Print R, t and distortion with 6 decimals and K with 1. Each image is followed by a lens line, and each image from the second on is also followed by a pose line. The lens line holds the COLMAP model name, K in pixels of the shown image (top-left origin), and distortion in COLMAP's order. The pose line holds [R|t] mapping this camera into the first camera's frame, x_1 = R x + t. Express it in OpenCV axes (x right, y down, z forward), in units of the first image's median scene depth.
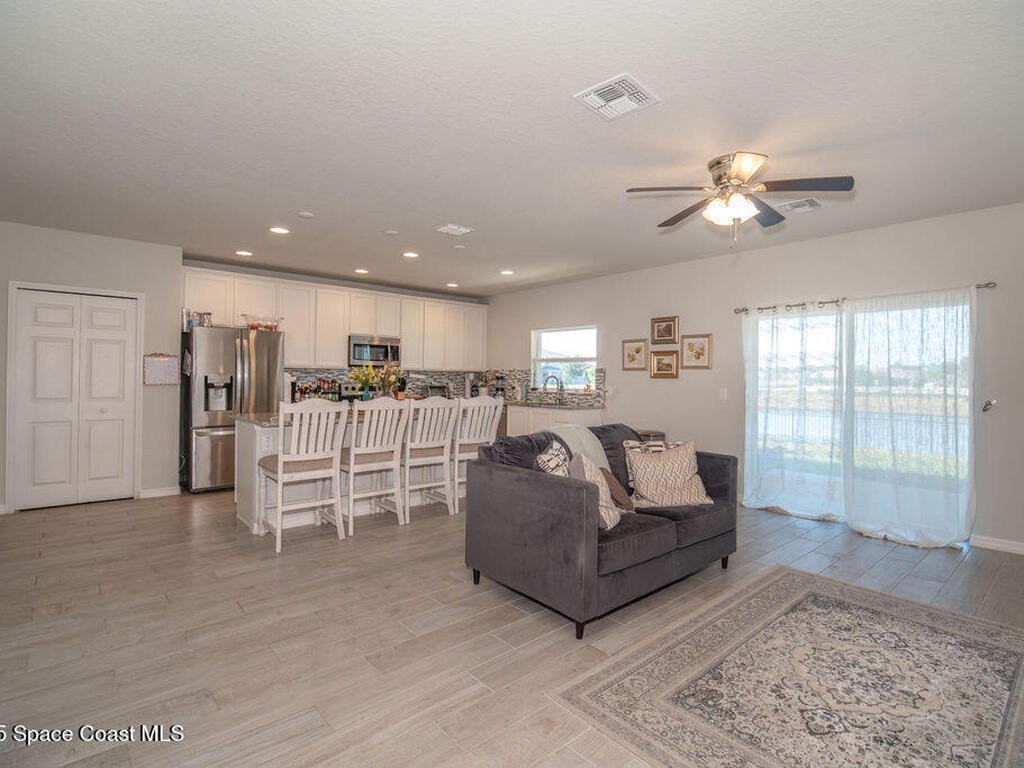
lens RADIAL K [[523.2, 0, 531.6], [0, 523.2, 378.4], [0, 0, 1]] dist [-0.003261, -0.000999]
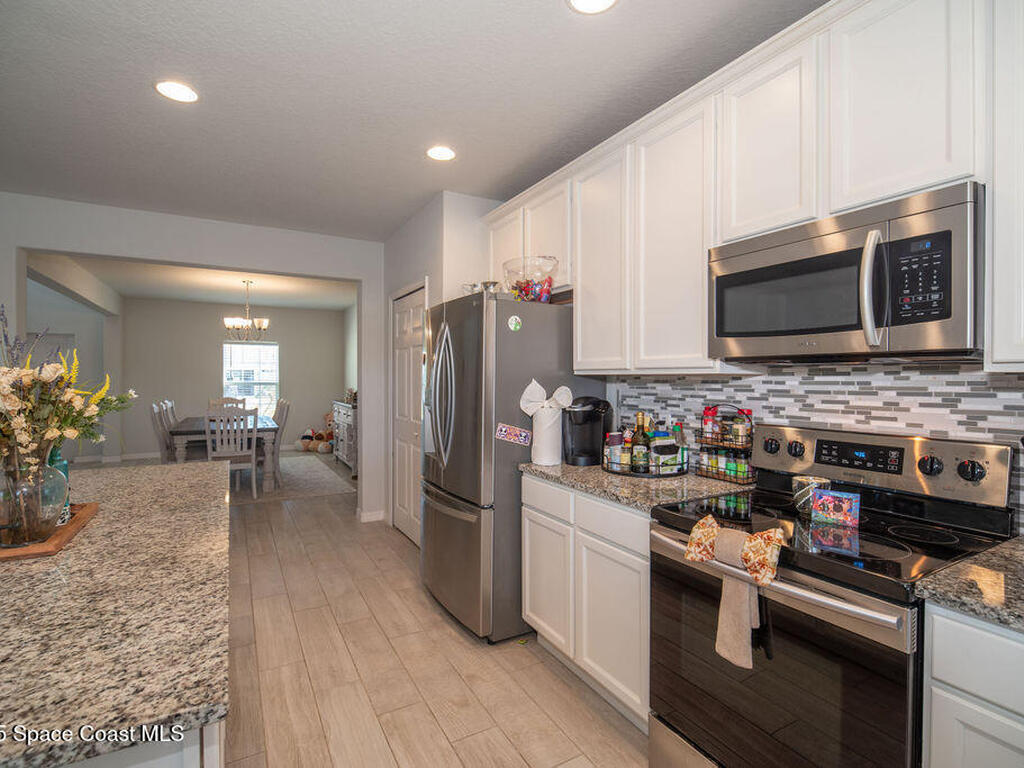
lens RADIAL K [[503.4, 0, 512.0], [0, 503.4, 384.0], [0, 0, 1]] dist [-0.003100, -0.001661]
pose [[-0.220907, 0.004544, -0.975284, -0.073616], [-0.003030, 0.999981, 0.005346, -0.014379], [0.975290, 0.004136, -0.220889, 0.988775]]
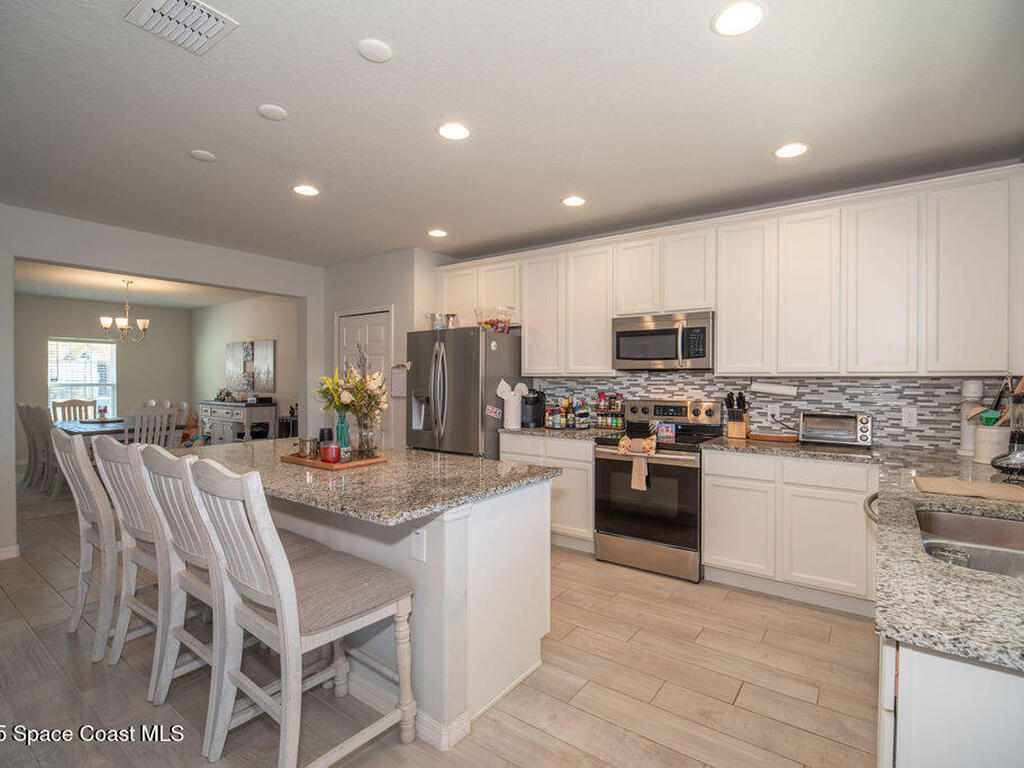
lens RADIAL K [[503.4, 0, 512.0], [0, 503.4, 384.0], [0, 0, 1]] dist [-0.003100, -0.001661]
pose [[0.198971, 0.002886, -0.980001, 0.183397], [0.000537, 0.999995, 0.003054, -0.011676], [0.980005, -0.001134, 0.198968, 0.804787]]
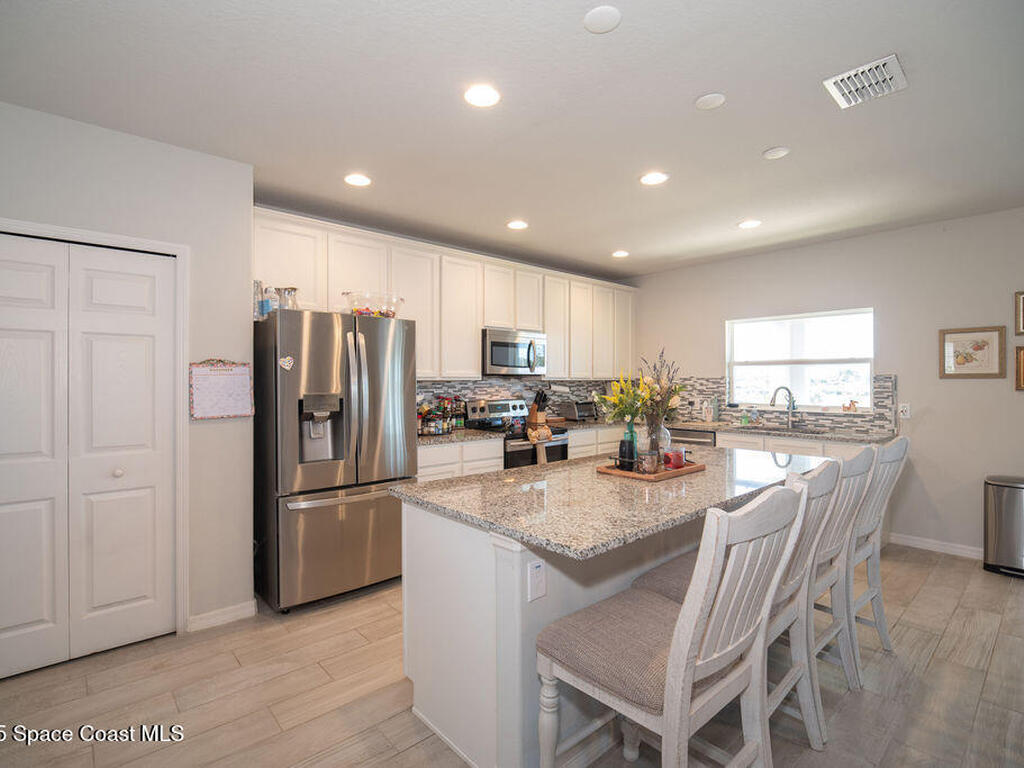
lens RADIAL K [[503.4, 0, 512.0], [0, 503.4, 384.0], [0, 0, 1]] dist [-0.003100, -0.001661]
pose [[0.999921, -0.012134, -0.003315, -0.323420], [0.012153, 0.999909, 0.005772, -0.017264], [0.003244, -0.005812, 0.999978, 0.382689]]
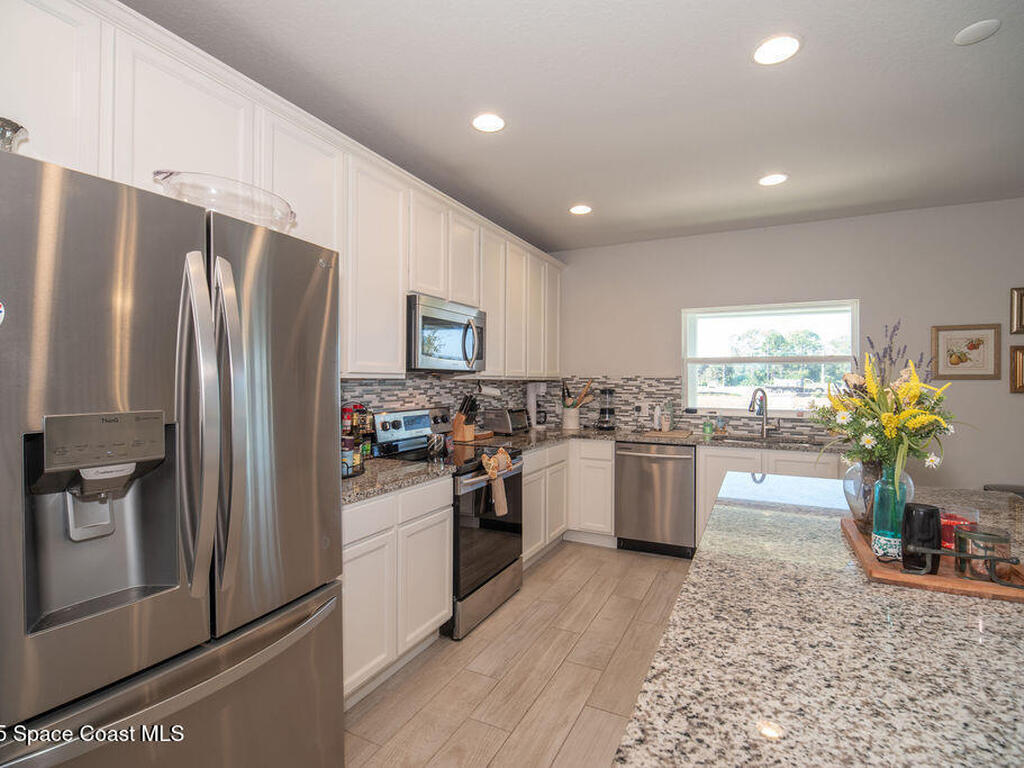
lens RADIAL K [[503.4, 0, 512.0], [0, 503.4, 384.0], [0, 0, 1]] dist [-0.003100, -0.001661]
pose [[0.931578, -0.009885, 0.363407, -0.431800], [0.006623, 0.999926, 0.010222, -0.018200], [-0.363481, -0.007116, 0.931574, 0.633138]]
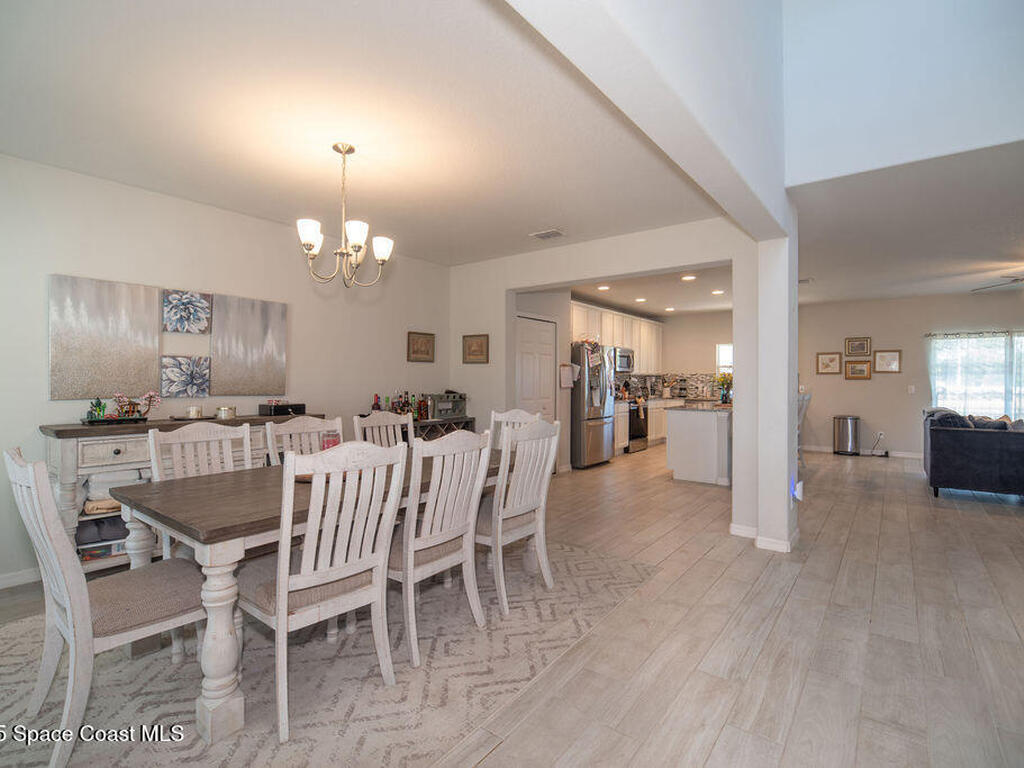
lens RADIAL K [[503.4, 0, 512.0], [0, 503.4, 384.0], [0, 0, 1]] dist [-0.003100, -0.001661]
pose [[0.983190, -0.010169, 0.182303, -0.851272], [0.008556, 0.999917, 0.009633, -0.008588], [-0.182386, -0.007911, 0.983195, -0.180609]]
